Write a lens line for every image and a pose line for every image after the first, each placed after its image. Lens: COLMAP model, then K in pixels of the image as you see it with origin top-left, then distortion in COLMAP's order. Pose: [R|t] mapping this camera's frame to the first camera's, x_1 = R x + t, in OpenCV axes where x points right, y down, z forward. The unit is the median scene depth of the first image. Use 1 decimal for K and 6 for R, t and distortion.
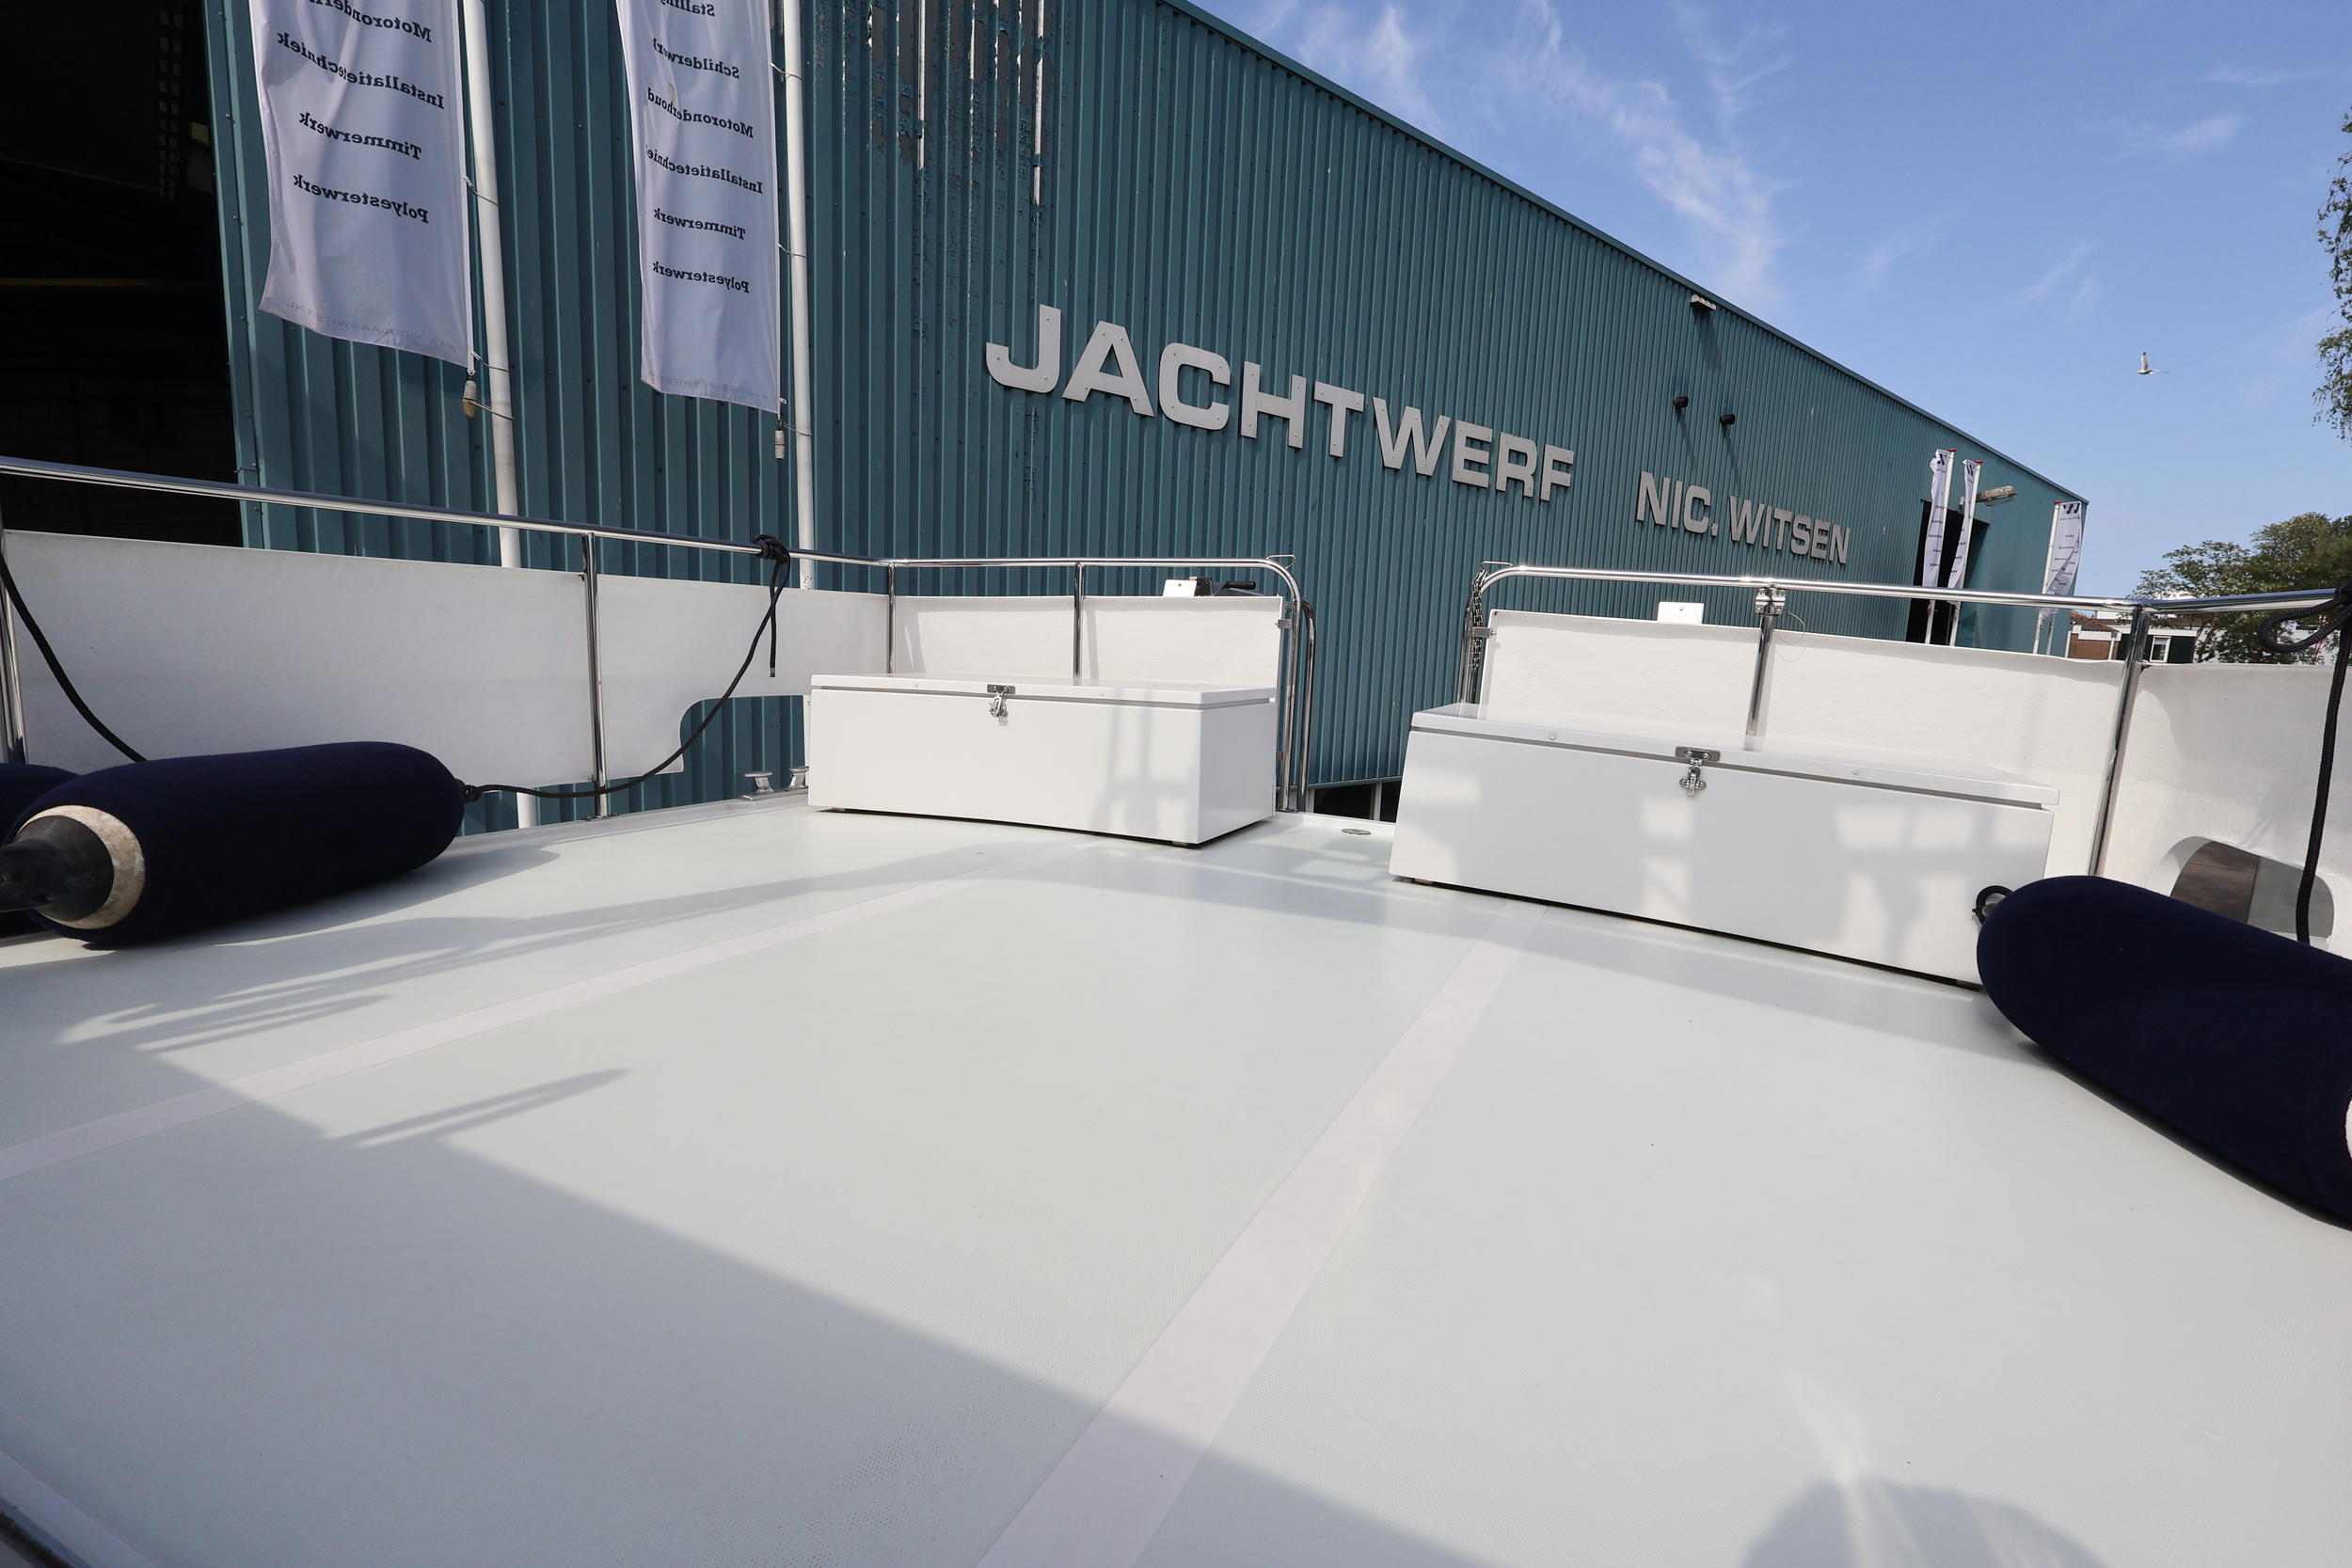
lens RADIAL K [[1116.2, 0, 1182.8], [0, 1116.2, 783.0], [0, 0, 1]] dist [0.001211, 0.000553]
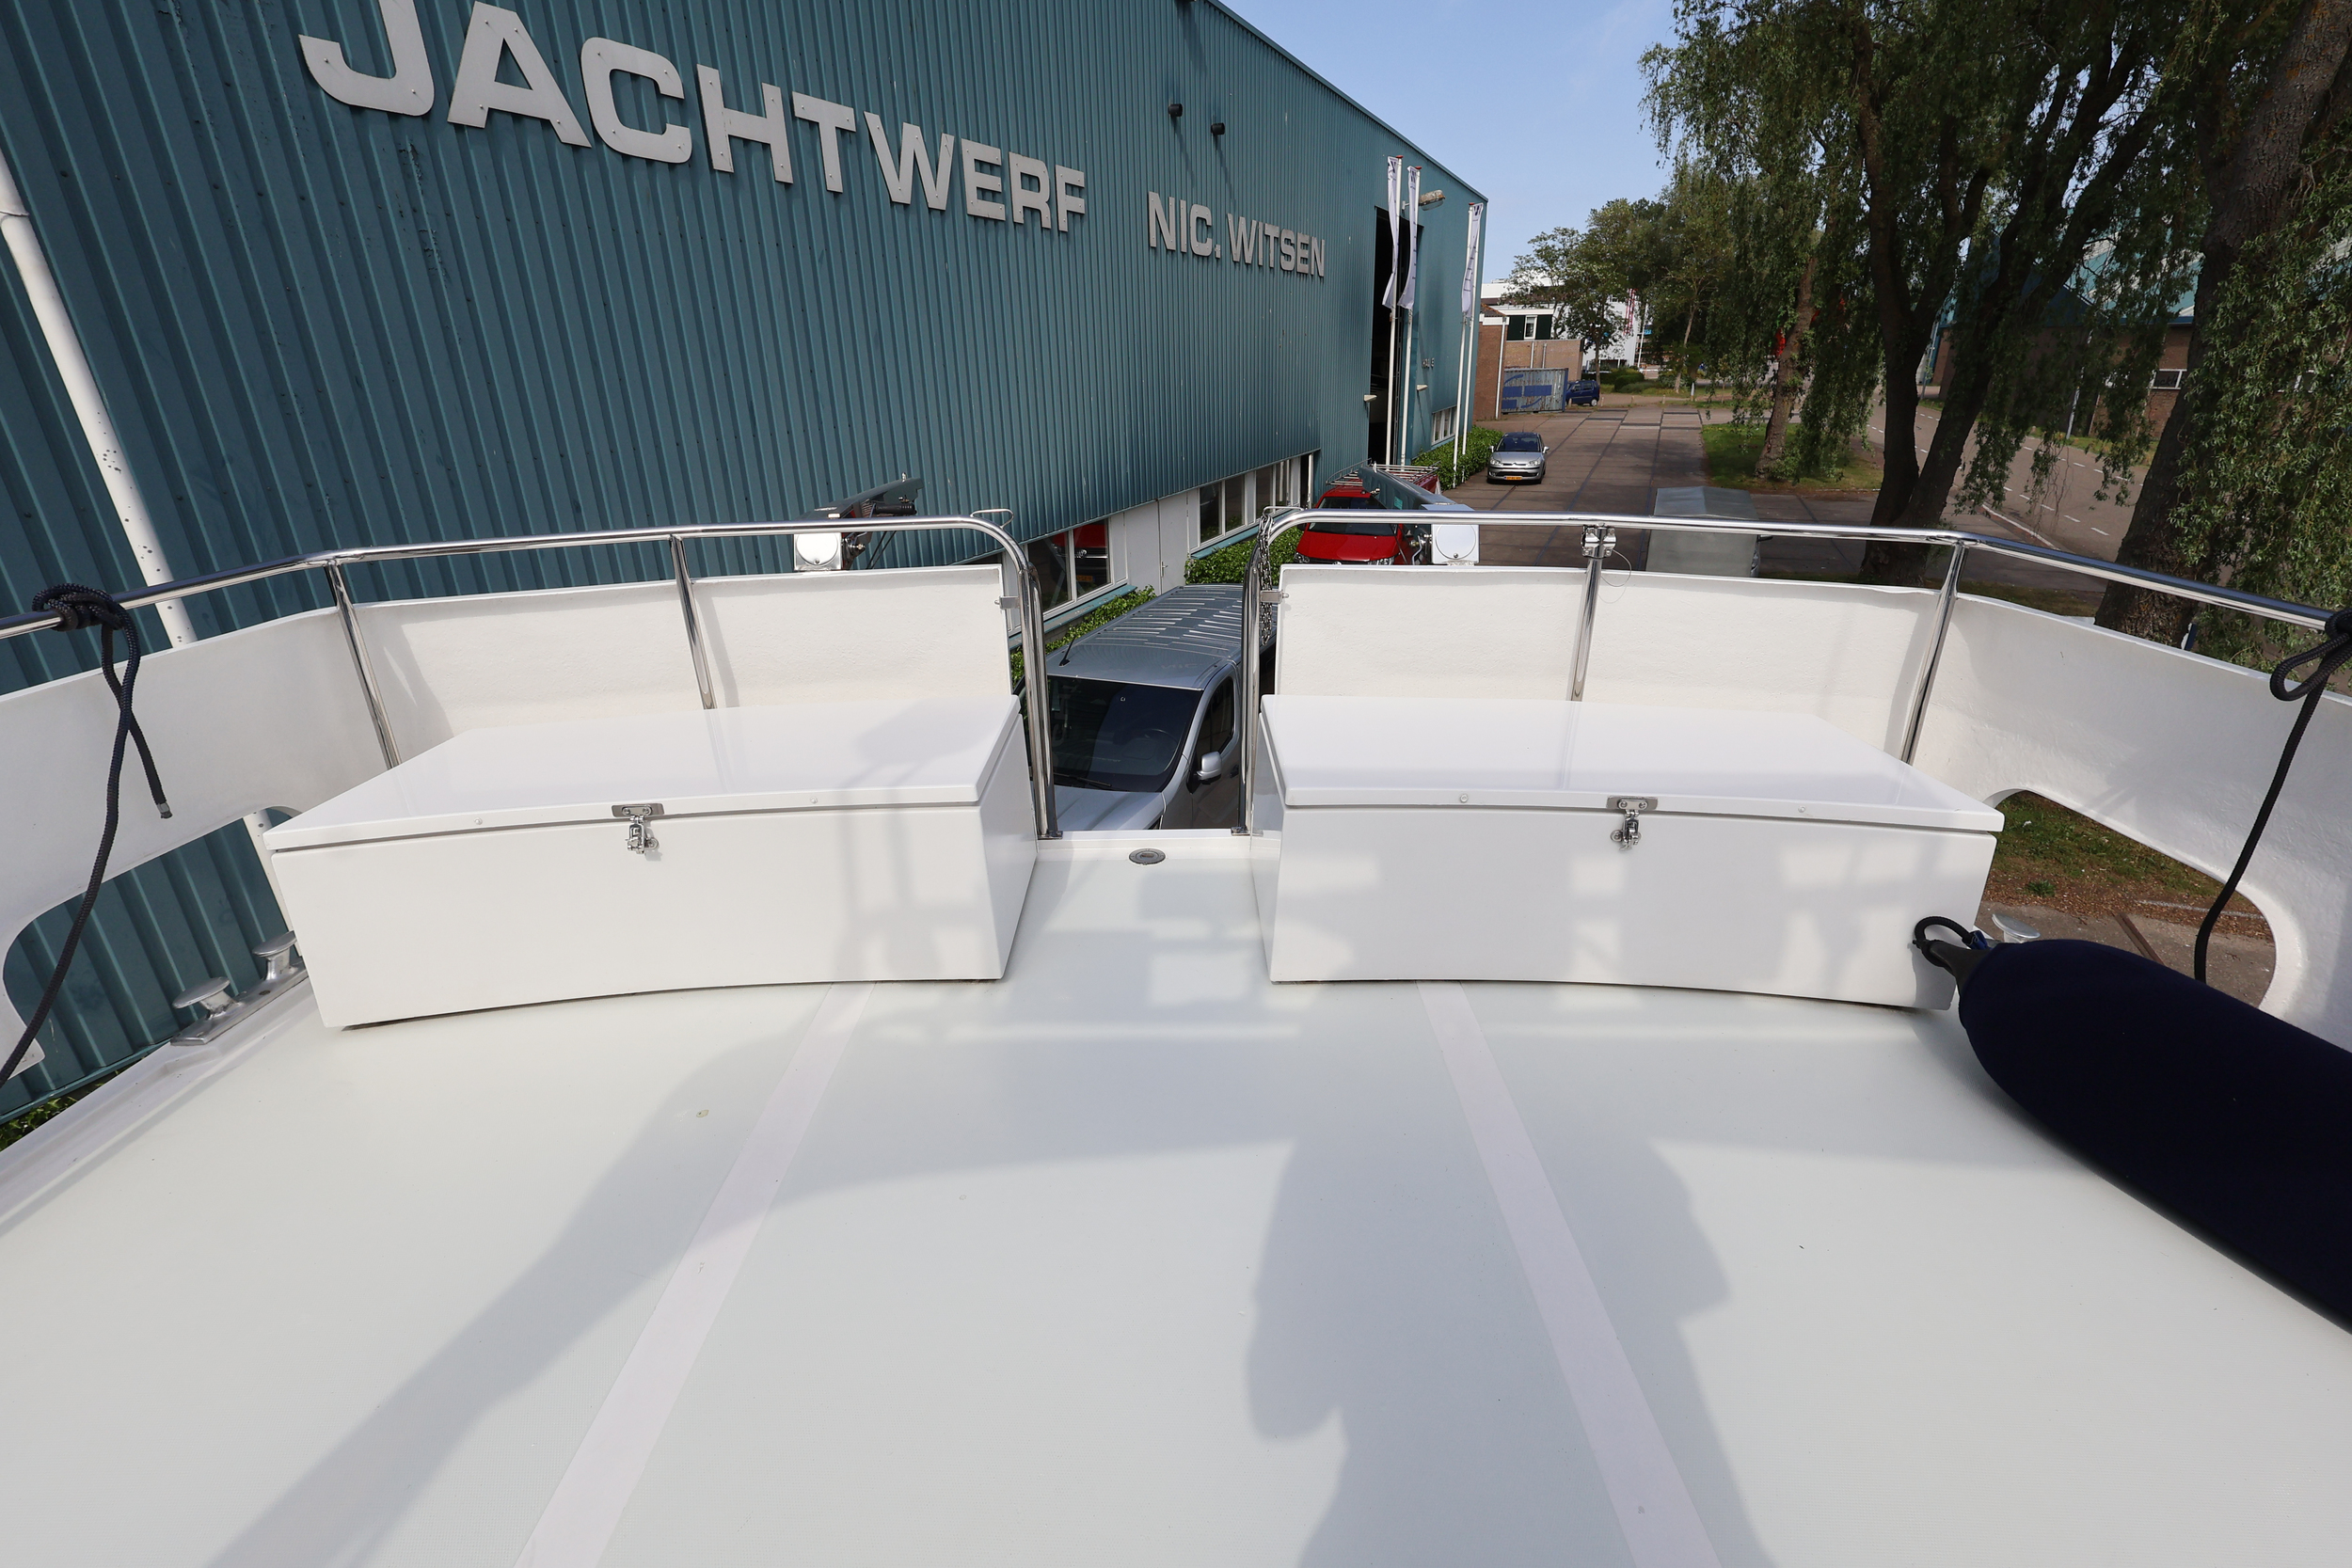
lens RADIAL K [[1093.1, 0, 1186.1], [0, 1093.1, 783.0], [0, 0, 1]] dist [0.003424, -0.001109]
pose [[0.903530, -0.216351, 0.369899, -0.031134], [0.121044, 0.956894, 0.264013, -0.065355], [-0.411073, -0.193770, 0.890771, 0.090462]]
